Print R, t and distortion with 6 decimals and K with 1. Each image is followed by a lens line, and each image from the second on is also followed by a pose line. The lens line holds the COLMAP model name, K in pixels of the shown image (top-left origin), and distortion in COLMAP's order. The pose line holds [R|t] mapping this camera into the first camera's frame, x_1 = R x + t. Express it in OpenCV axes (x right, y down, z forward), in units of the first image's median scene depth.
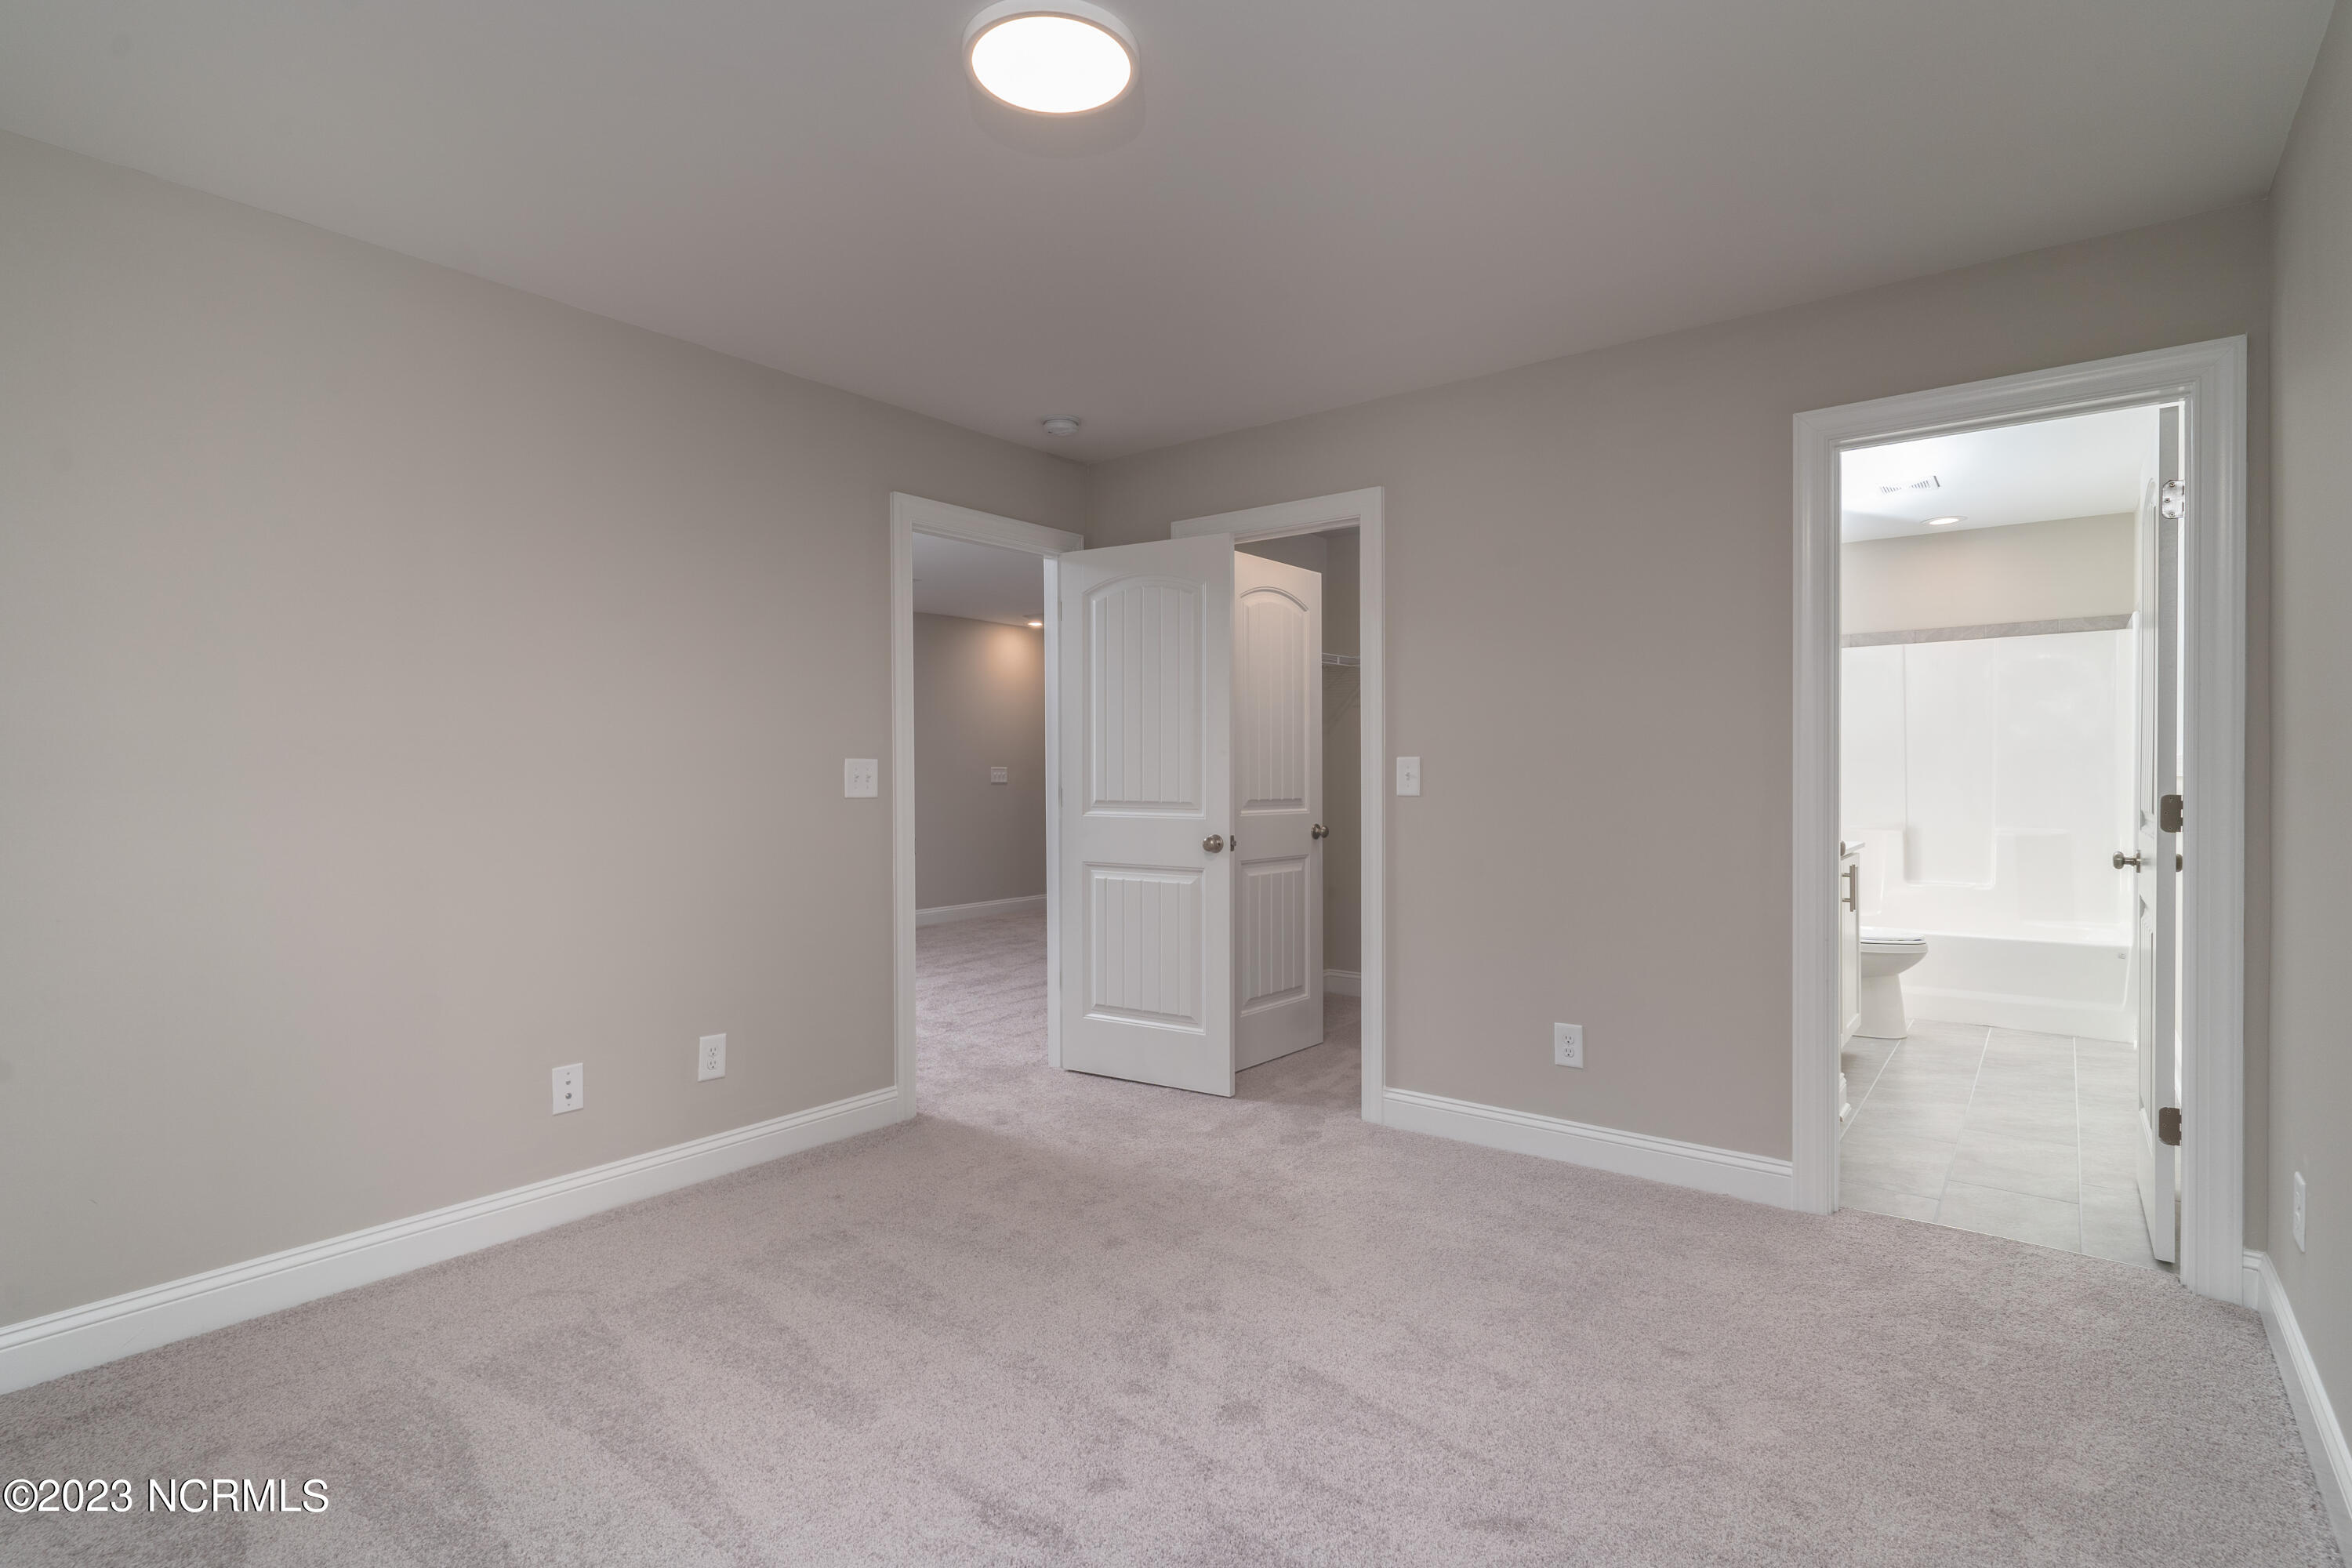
lens RADIAL K [[1151.8, 0, 1176.8], [0, 1151.8, 780.7], [0, 0, 1]] dist [0.003144, 0.000567]
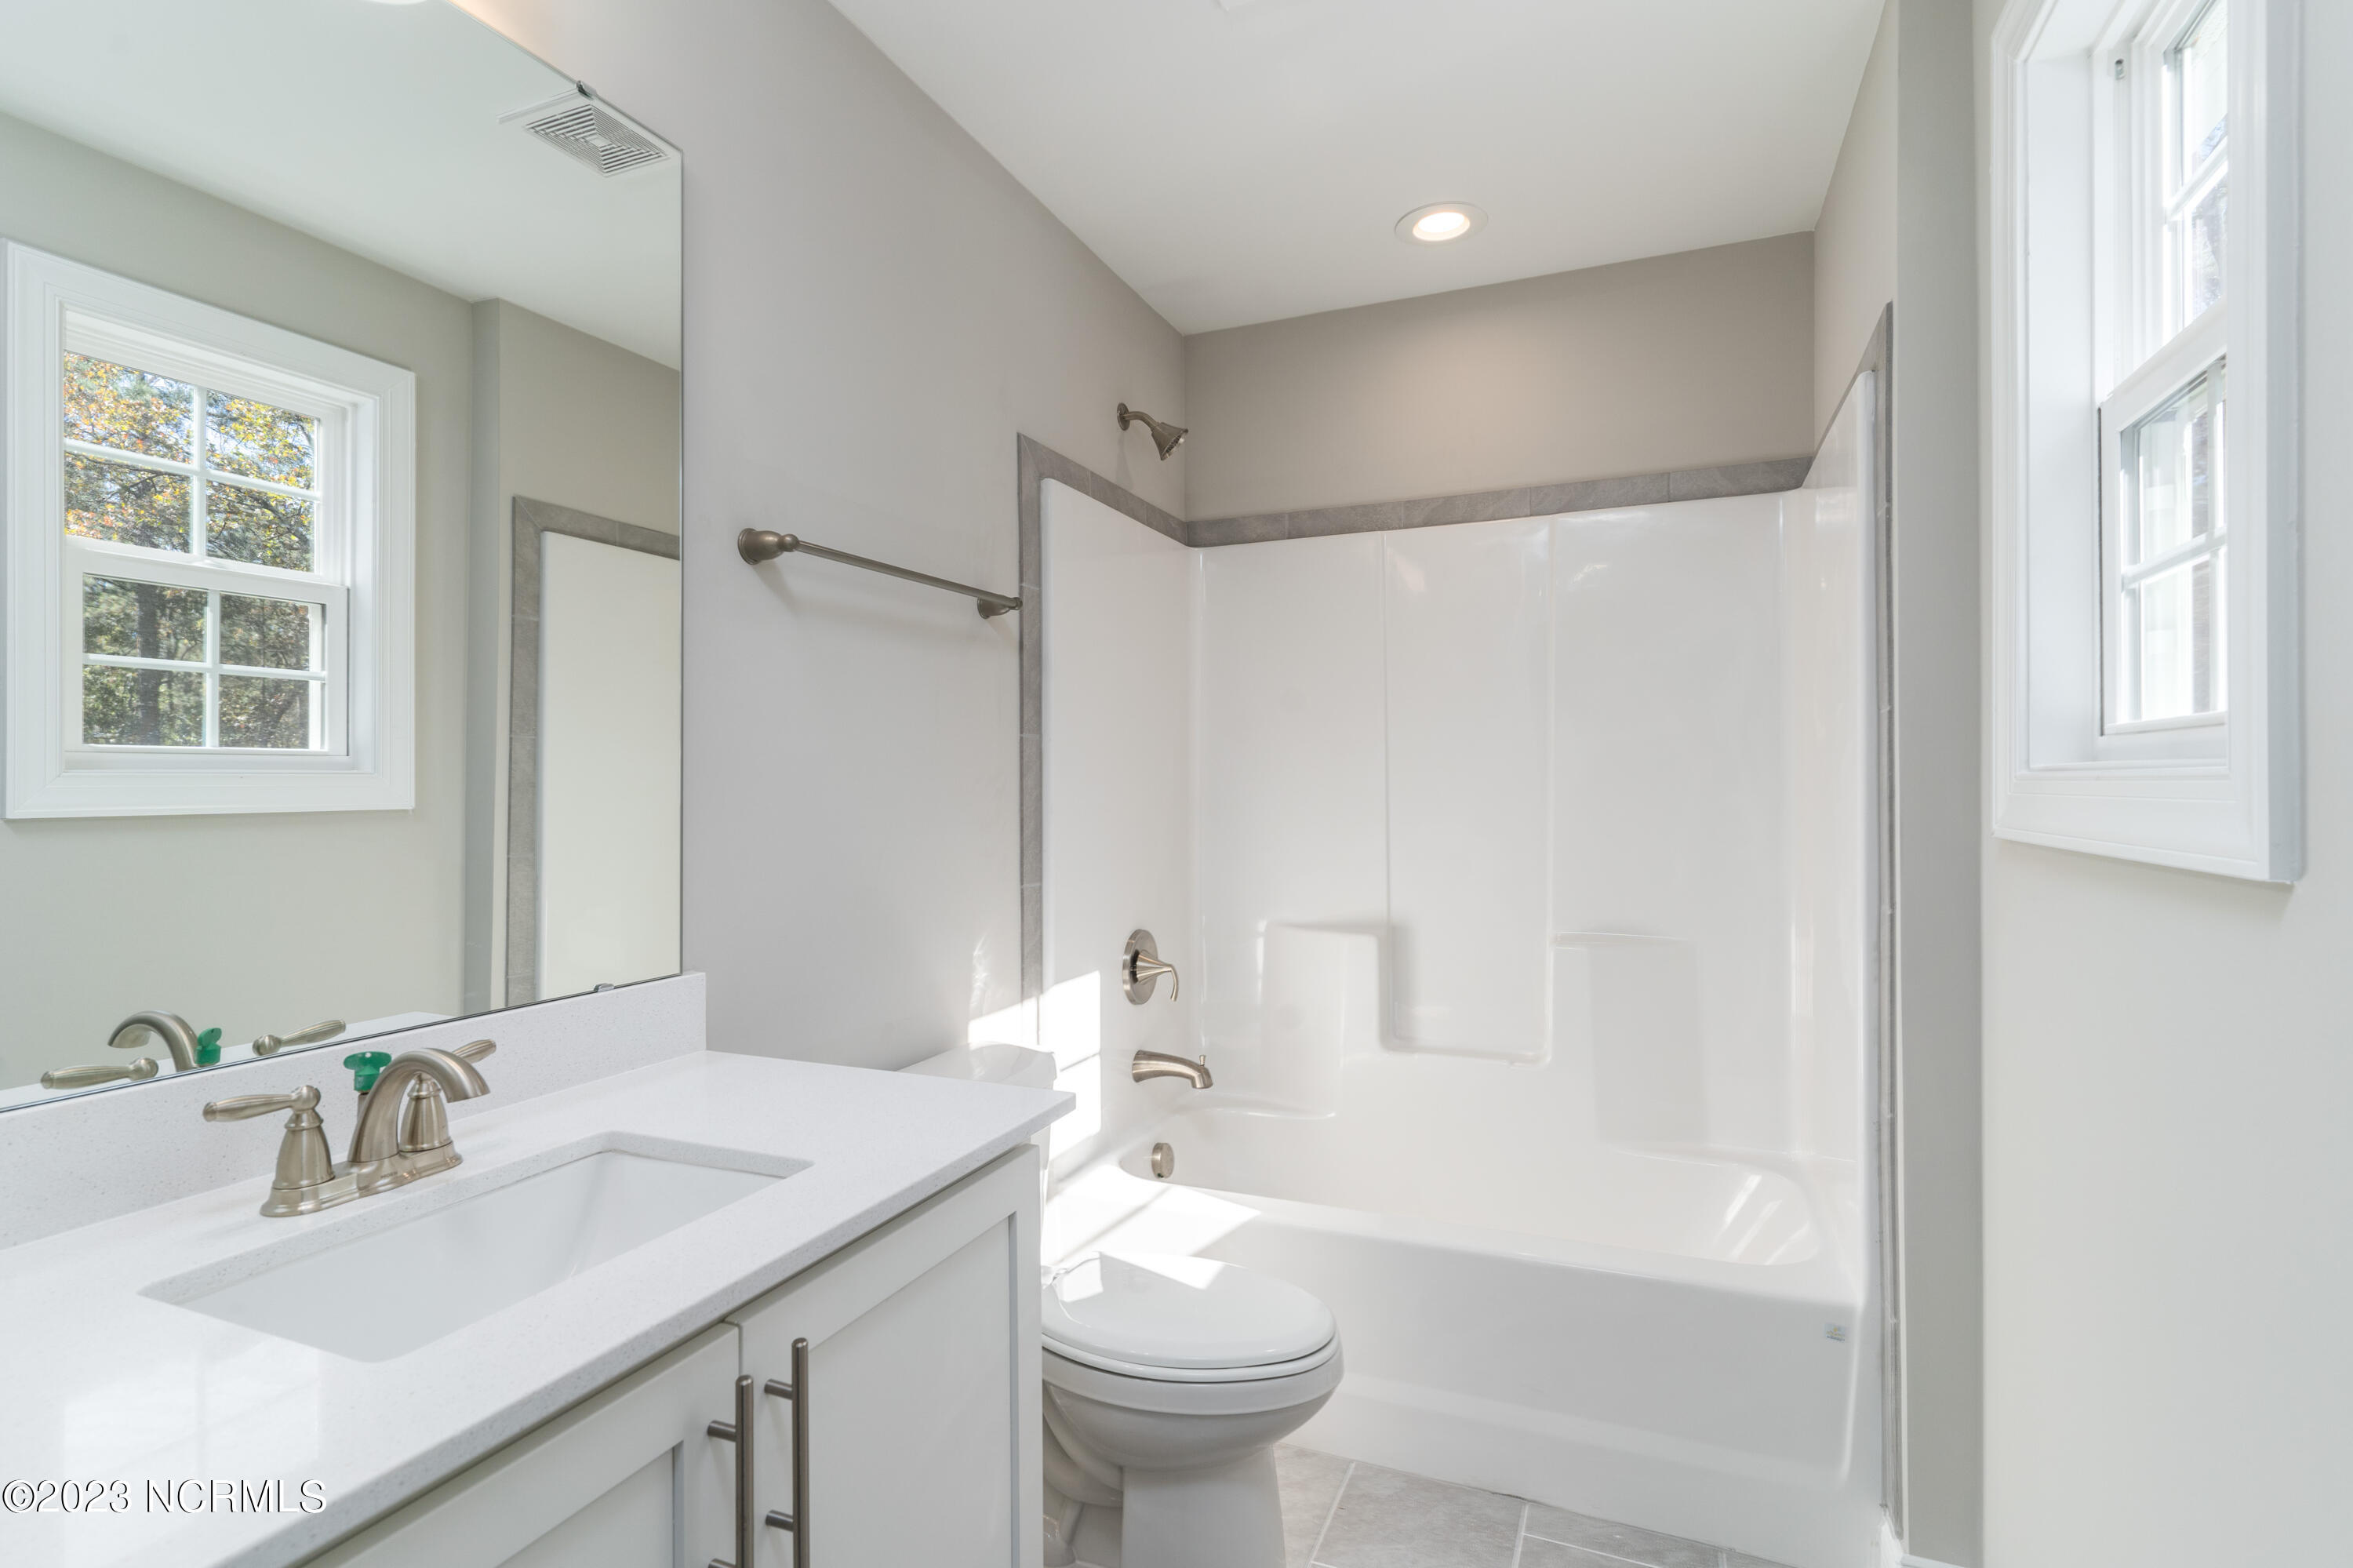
lens RADIAL K [[1152.3, 0, 1174.7], [0, 1152.3, 785.9], [0, 0, 1]] dist [0.003144, 0.000567]
pose [[0.960231, 0.015333, 0.278786, 0.459687], [-0.011926, 0.999832, -0.013913, -0.009038], [-0.278953, 0.010035, 0.960252, 0.630481]]
